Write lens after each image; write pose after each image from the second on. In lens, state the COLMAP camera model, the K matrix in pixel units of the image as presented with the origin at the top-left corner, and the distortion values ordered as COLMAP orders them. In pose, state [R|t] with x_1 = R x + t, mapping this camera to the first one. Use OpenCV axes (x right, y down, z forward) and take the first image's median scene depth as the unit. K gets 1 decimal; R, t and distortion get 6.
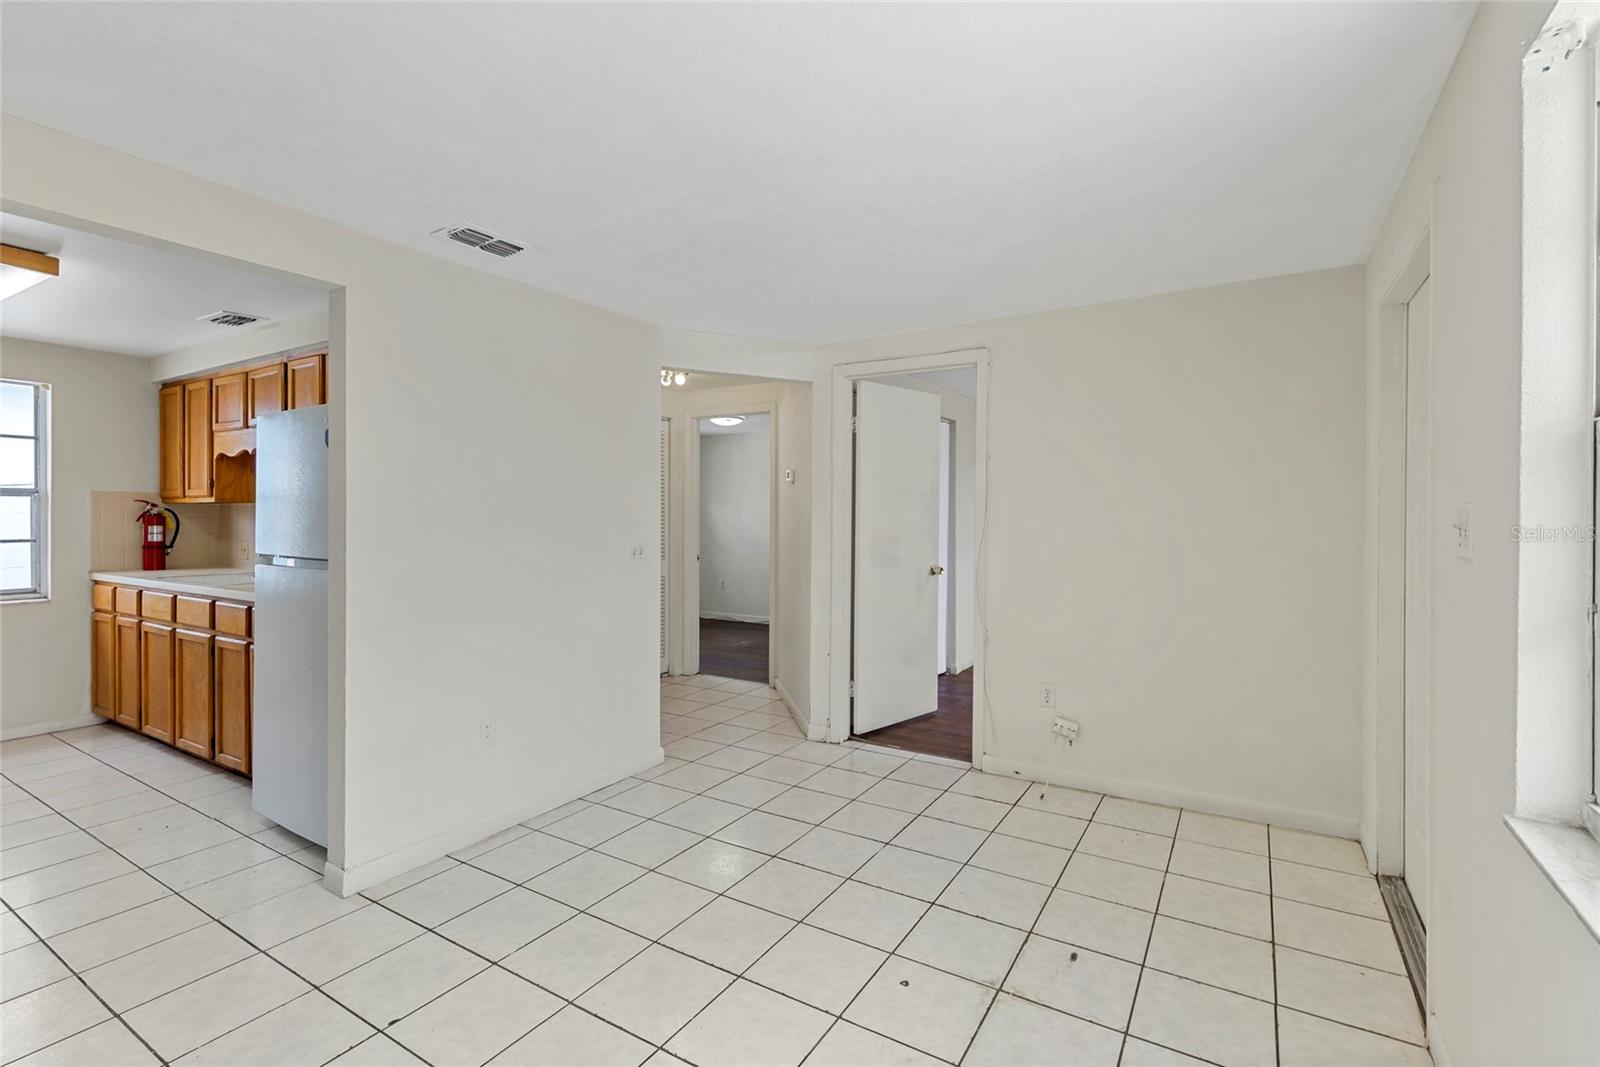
lens RADIAL K [[723.6, 0, 806.0], [0, 723.6, 521.2], [0, 0, 1]] dist [0.005408, -0.000195]
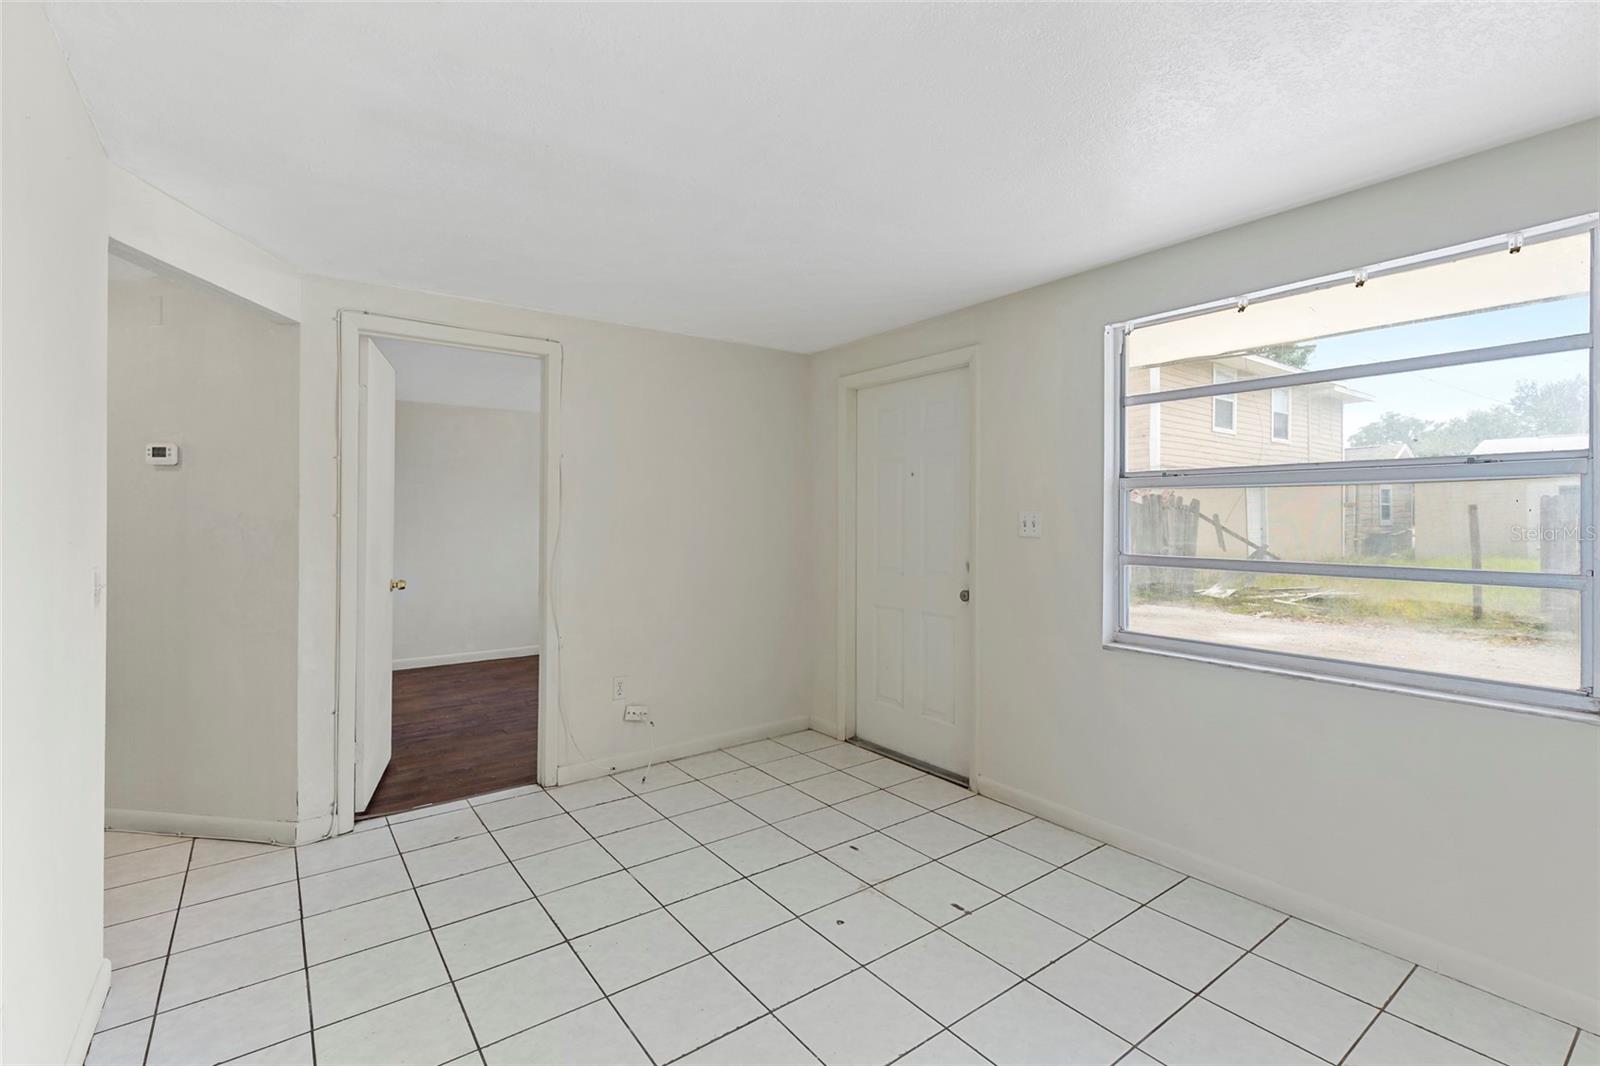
lens RADIAL K [[723.6, 0, 797.0], [0, 723.6, 521.9], [0, 0, 1]] dist [0.005408, -0.000195]
pose [[0.375382, -0.002603, 0.926866, -0.564153], [0.014050, 0.999897, -0.002882, 0.006402], [-0.926764, 0.014105, 0.375380, 0.377622]]
